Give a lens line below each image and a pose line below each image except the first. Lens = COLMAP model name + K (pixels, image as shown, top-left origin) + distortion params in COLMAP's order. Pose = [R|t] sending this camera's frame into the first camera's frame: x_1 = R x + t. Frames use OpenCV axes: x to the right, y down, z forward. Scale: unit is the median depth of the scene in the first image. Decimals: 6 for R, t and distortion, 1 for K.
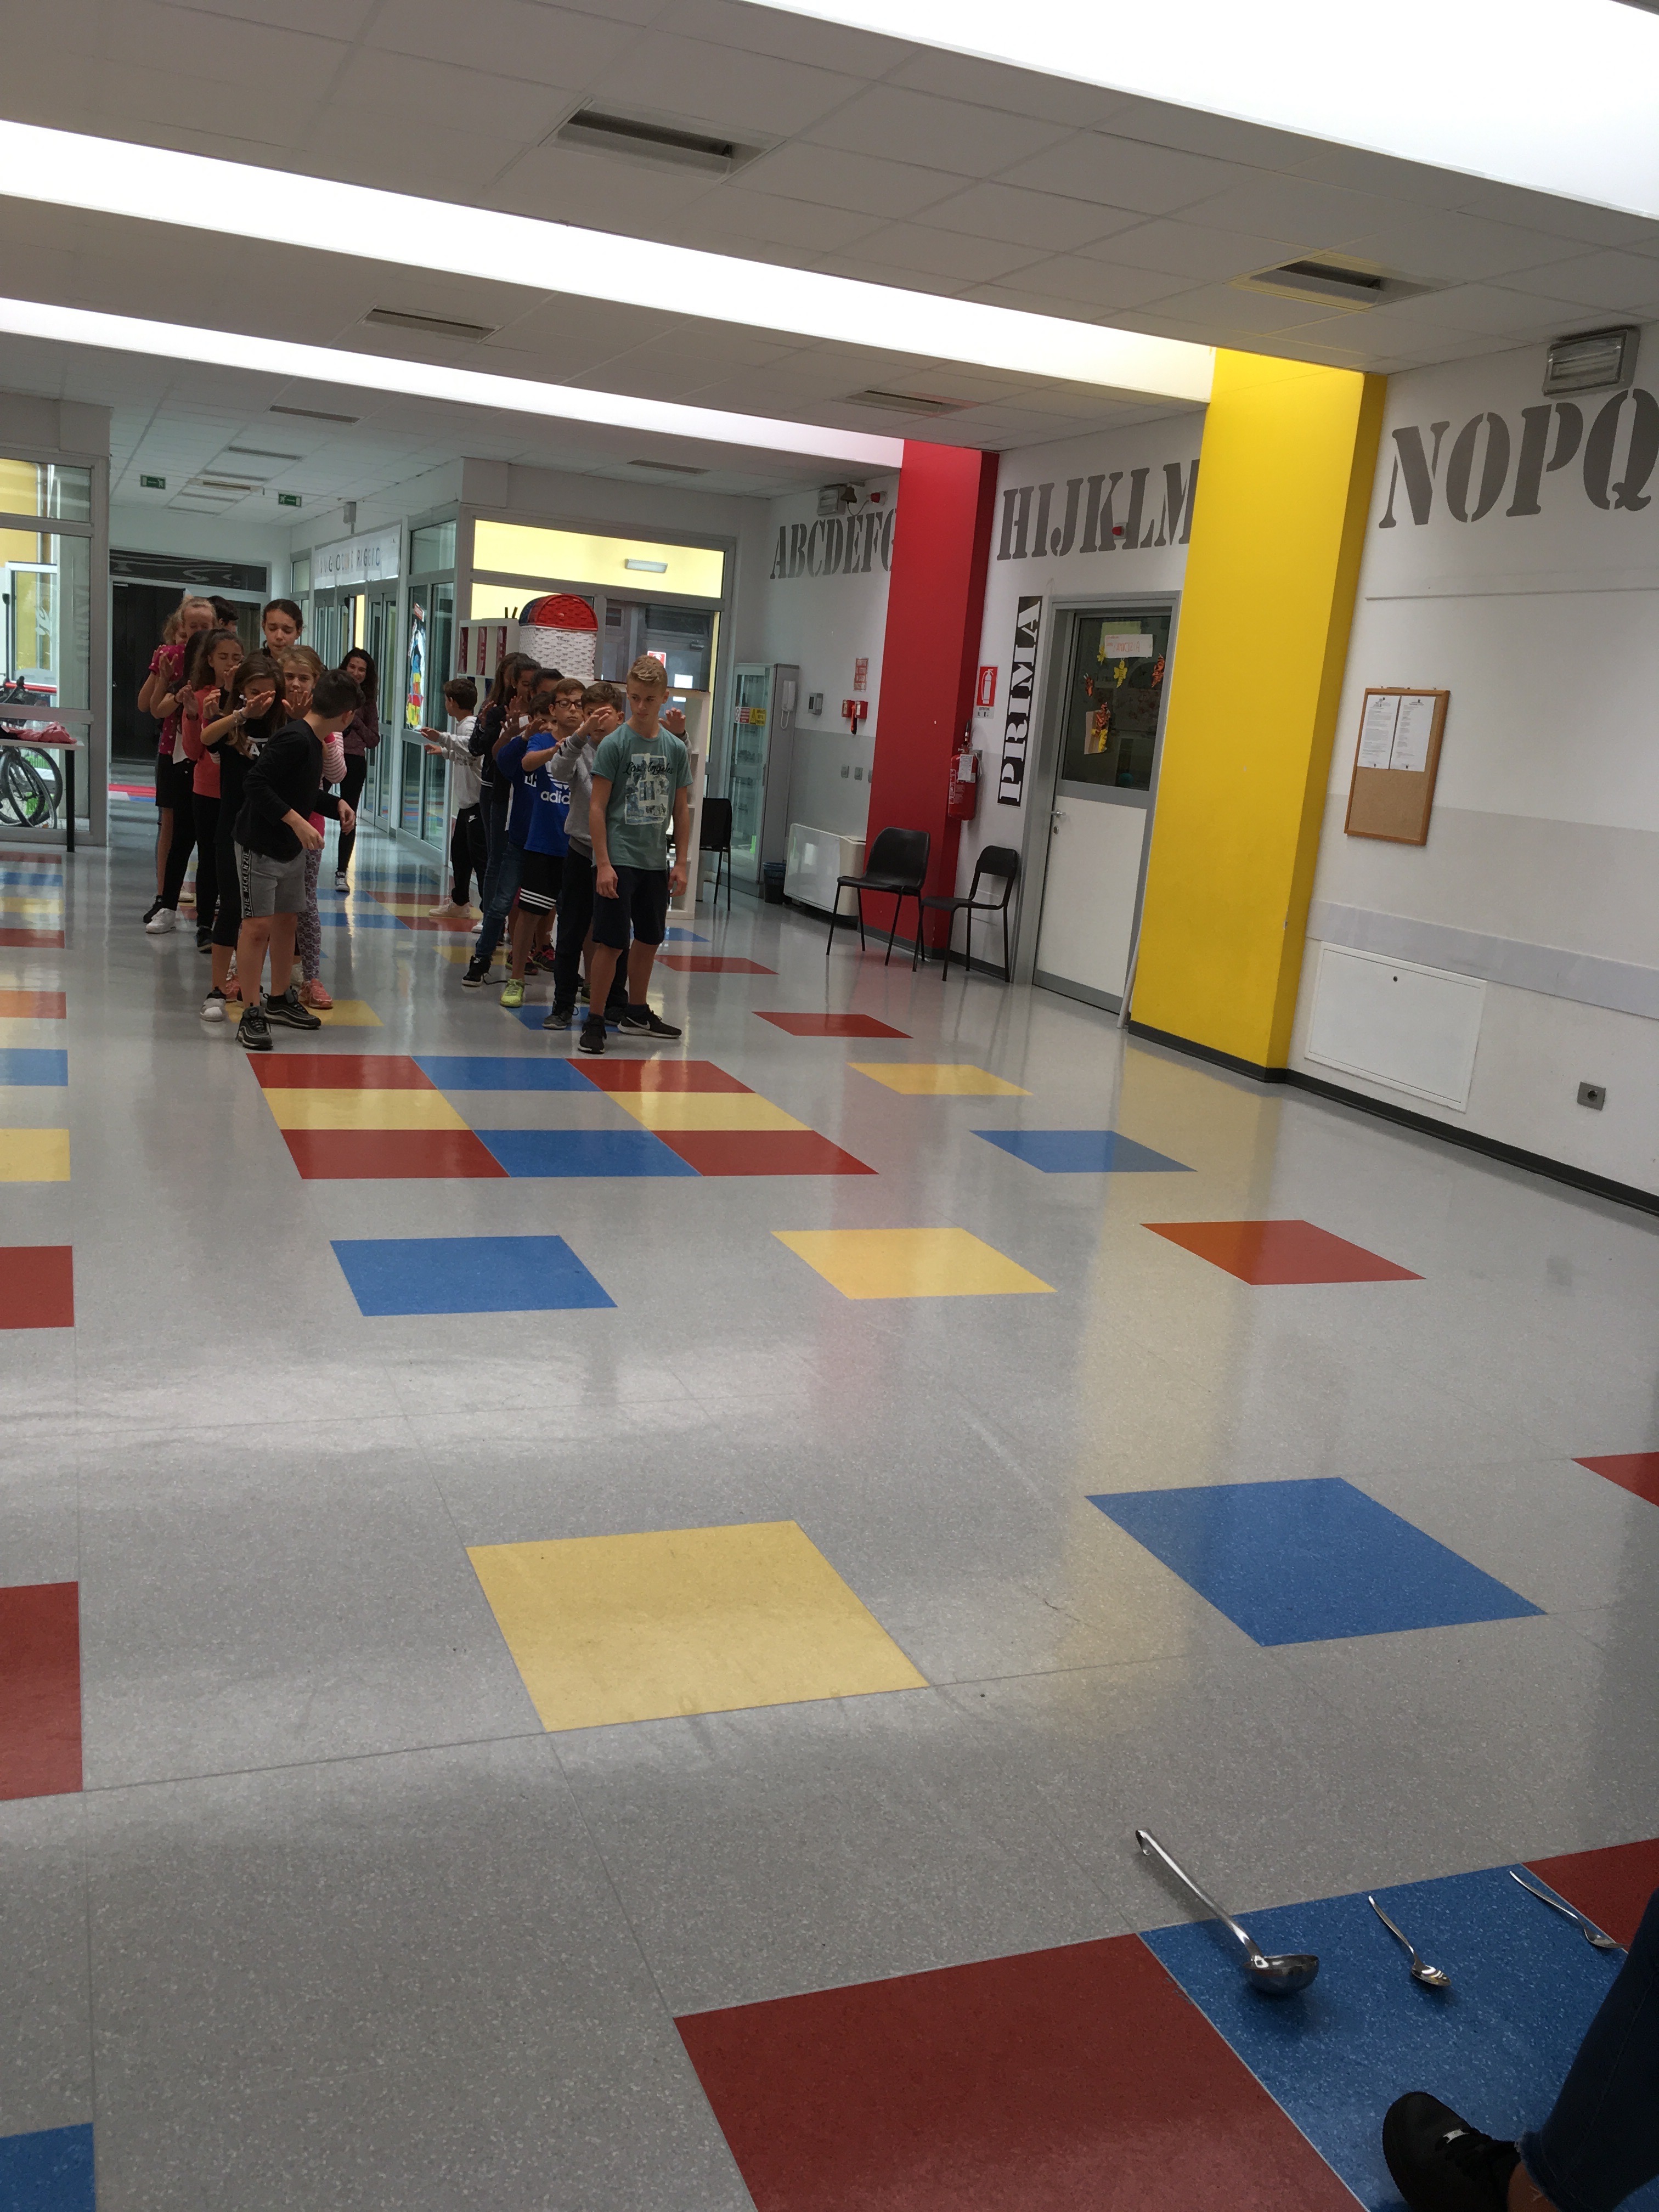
lens RADIAL K [[1927.4, 0, 836.4], [0, 1927.4, 1107.6], [0, 0, 1]] dist [0.079749, -0.124282]
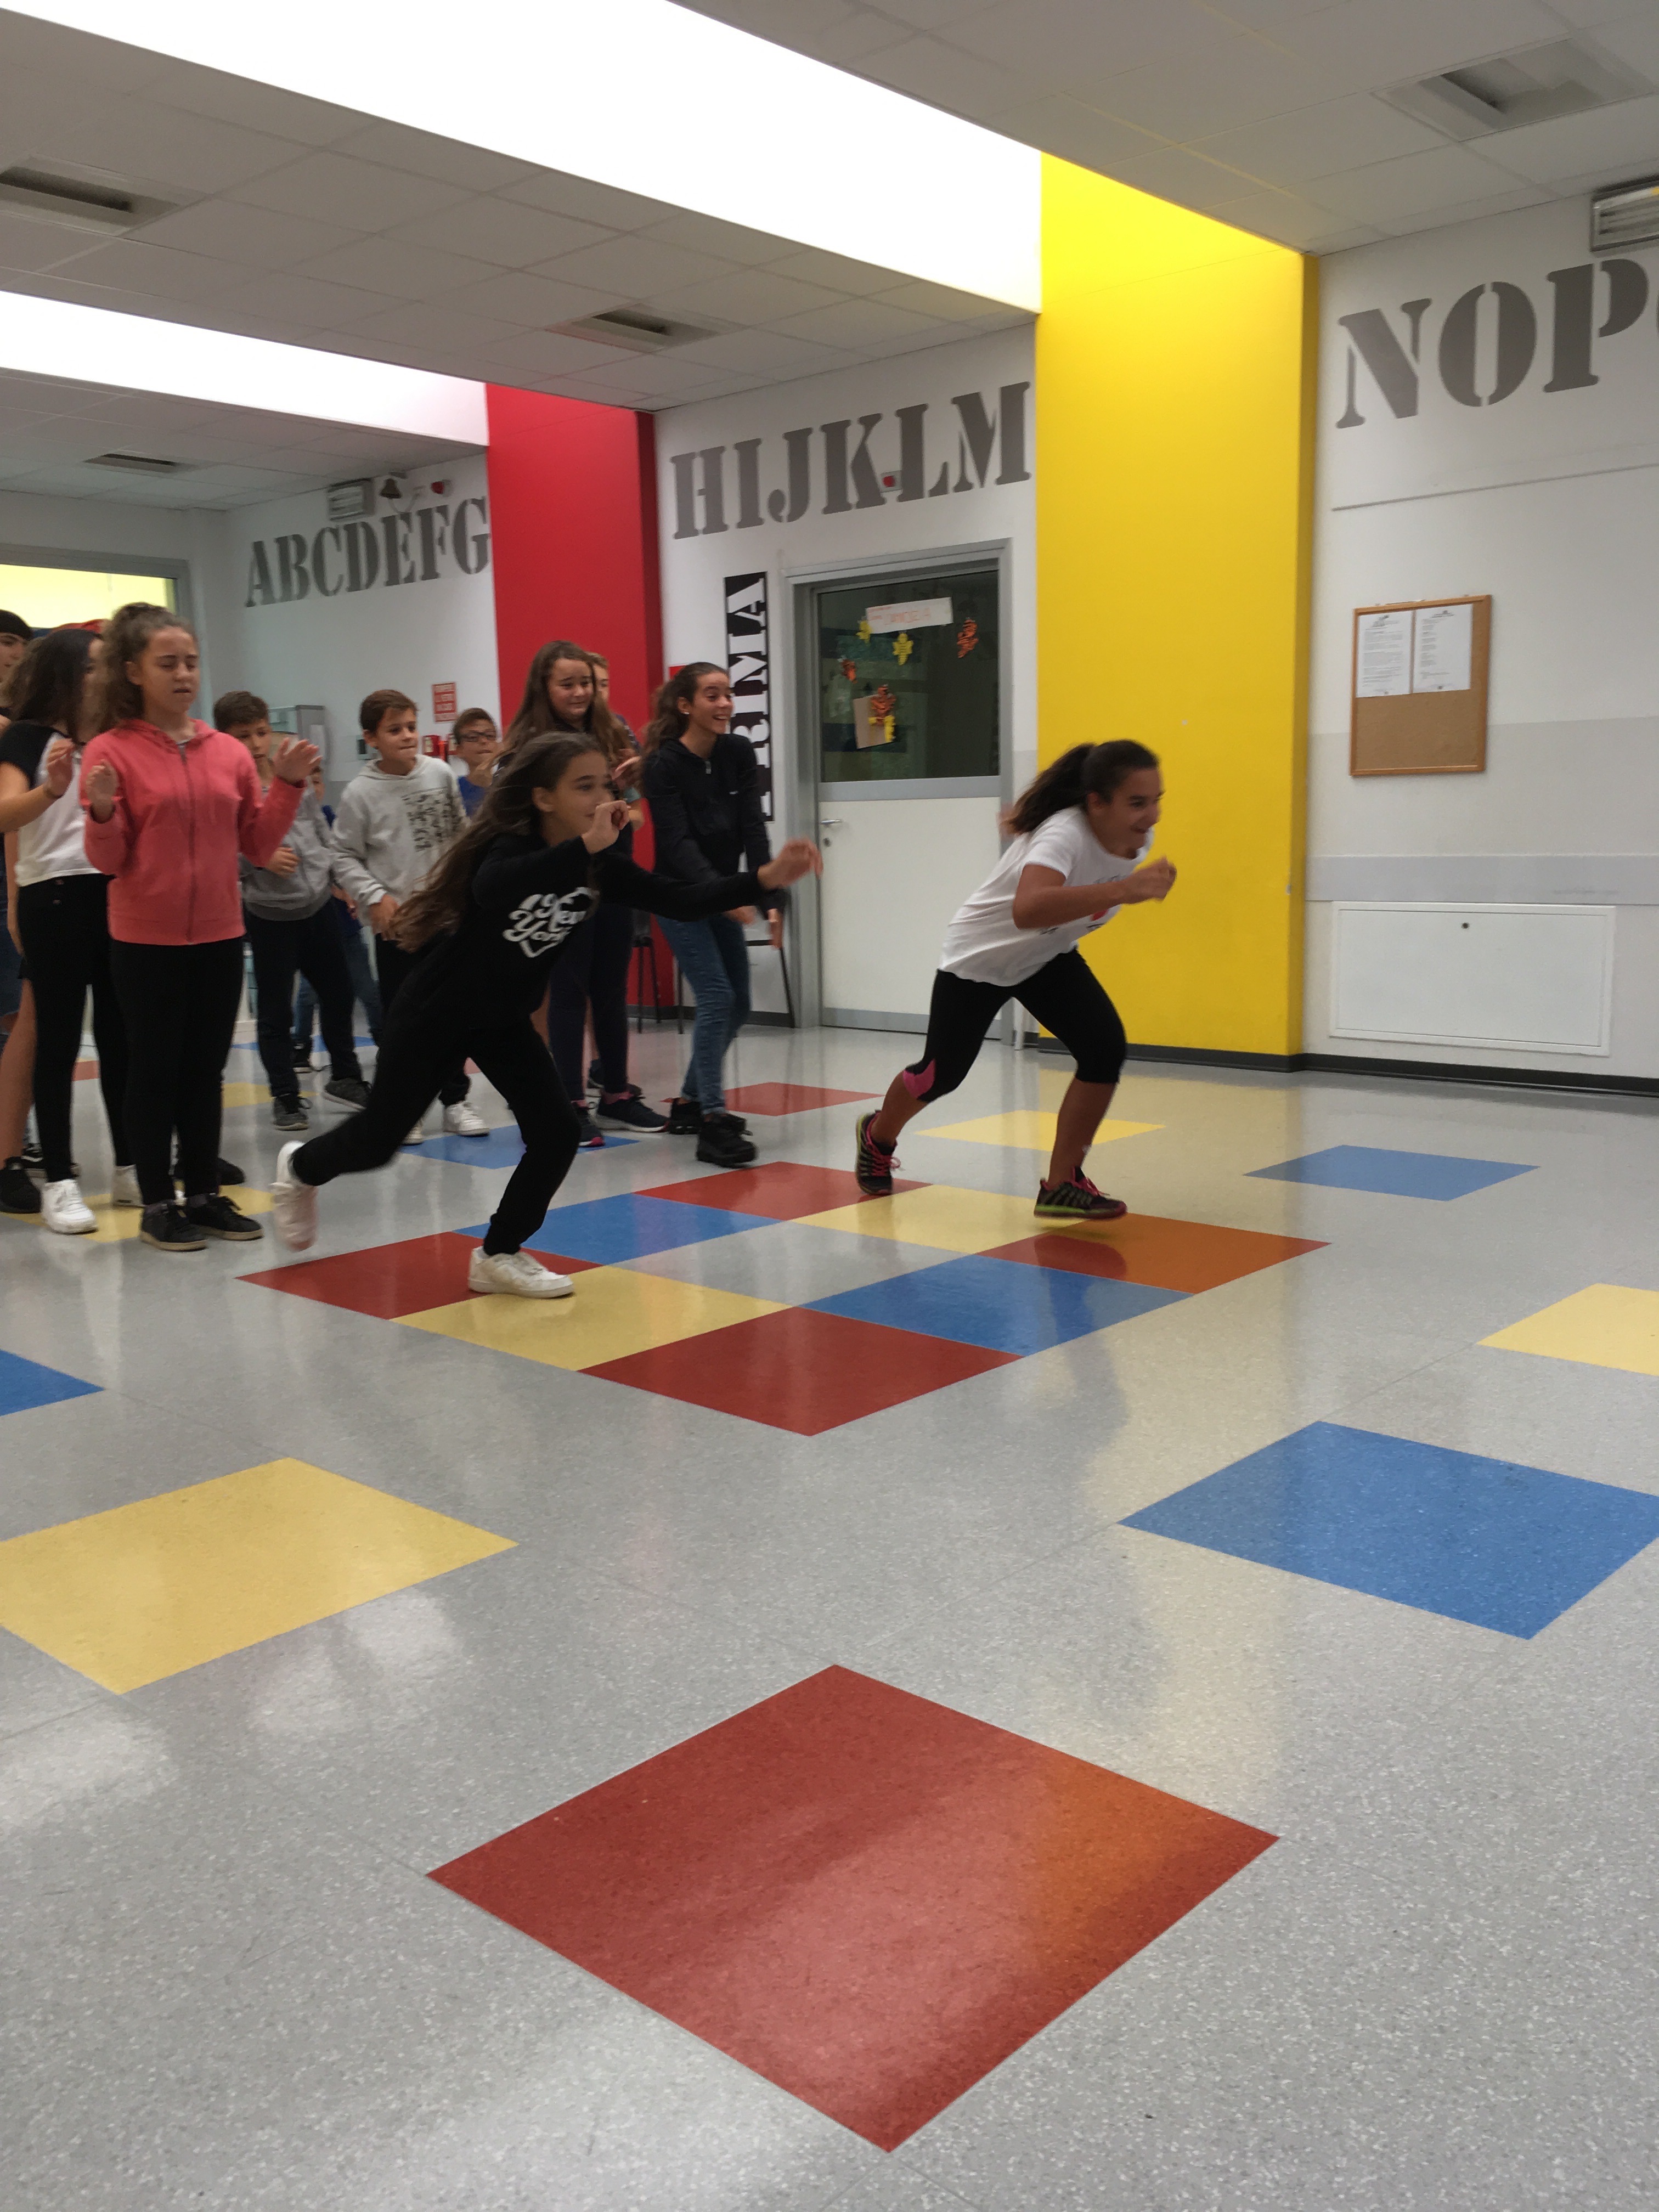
lens RADIAL K [[1927.4, 0, 855.1], [0, 1927.4, 1091.5], [0, 0, 1]] dist [0.079749, -0.124282]
pose [[0.890031, -0.171687, 0.422336, -0.272660], [0.190814, 0.981621, -0.003076, -0.033974], [-0.414046, 0.083325, 0.906434, 0.255085]]
